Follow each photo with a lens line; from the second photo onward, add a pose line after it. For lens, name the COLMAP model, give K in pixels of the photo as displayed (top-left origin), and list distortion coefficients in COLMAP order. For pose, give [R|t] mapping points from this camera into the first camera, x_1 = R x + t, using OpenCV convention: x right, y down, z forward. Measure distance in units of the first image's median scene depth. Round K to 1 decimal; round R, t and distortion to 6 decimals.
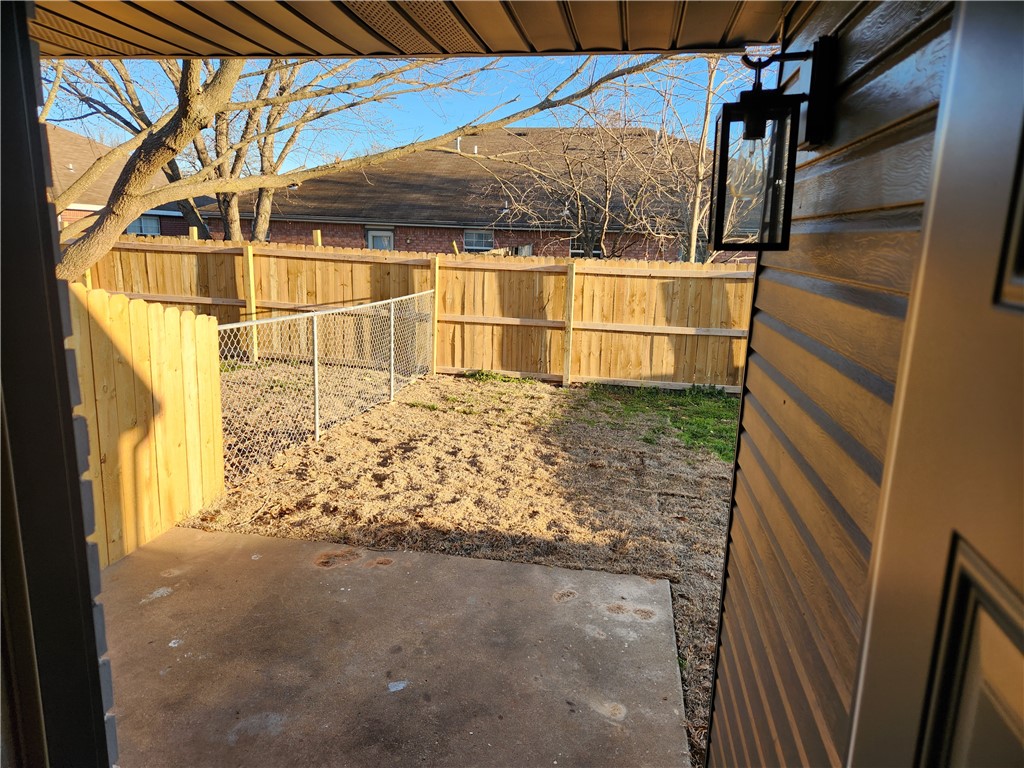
lens RADIAL K [[682.5, 0, 518.1], [0, 682.5, 381.4], [0, 0, 1]] dist [0.072132, -0.059836]
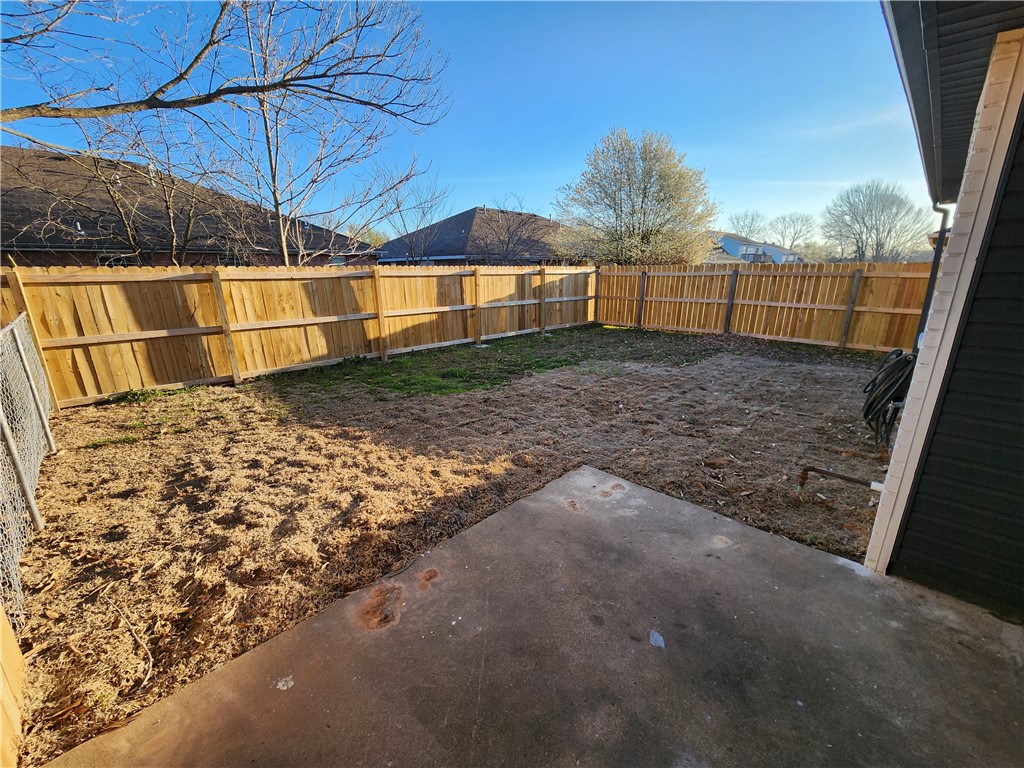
lens RADIAL K [[417.8, 0, 514.6], [0, 417.8, 389.2], [0, 0, 1]] dist [0.002053, -0.000897]
pose [[0.568149, -0.264236, 0.779349, -0.278727], [0.194358, 0.963341, 0.184930, -0.031104], [-0.799644, 0.046404, 0.598678, 0.317101]]
